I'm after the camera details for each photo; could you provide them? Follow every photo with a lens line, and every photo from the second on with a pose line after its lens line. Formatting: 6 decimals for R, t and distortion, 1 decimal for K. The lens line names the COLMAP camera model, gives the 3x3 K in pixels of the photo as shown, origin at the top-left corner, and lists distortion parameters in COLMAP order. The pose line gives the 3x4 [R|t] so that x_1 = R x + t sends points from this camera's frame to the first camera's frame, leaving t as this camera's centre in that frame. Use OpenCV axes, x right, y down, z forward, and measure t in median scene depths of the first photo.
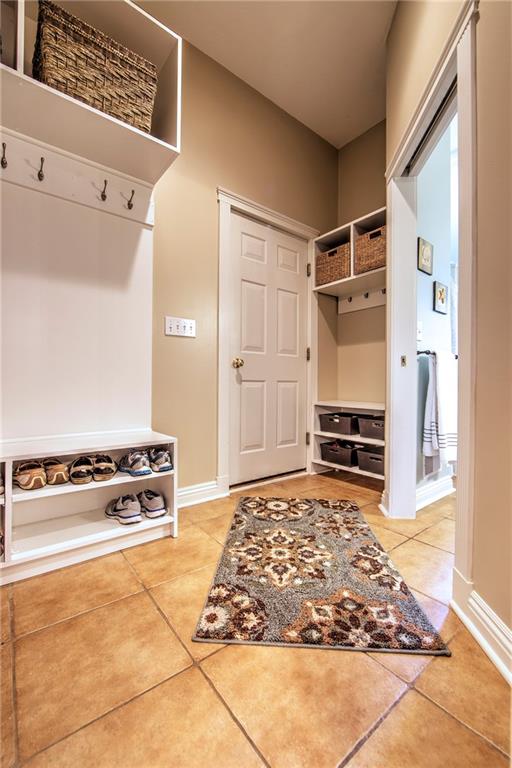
lens RADIAL K [[310.9, 0, 256.6], [0, 310.9, 383.4], [0, 0, 1]] dist [0.002036, 0.001294]
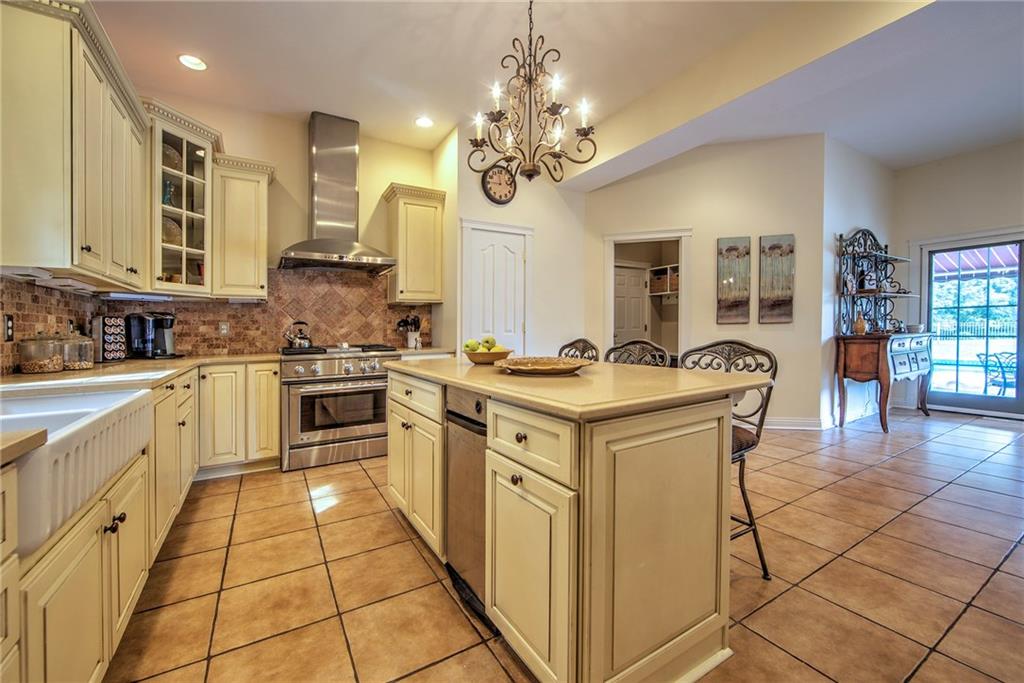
lens RADIAL K [[414.6, 0, 511.5], [0, 414.6, 339.8], [0, 0, 1]] dist [0.002036, 0.001294]
pose [[0.994796, -0.001618, -0.101879, -0.407260], [0.002285, 0.999977, 0.006432, -0.038719], [0.101866, -0.006631, 0.994776, -1.672643]]
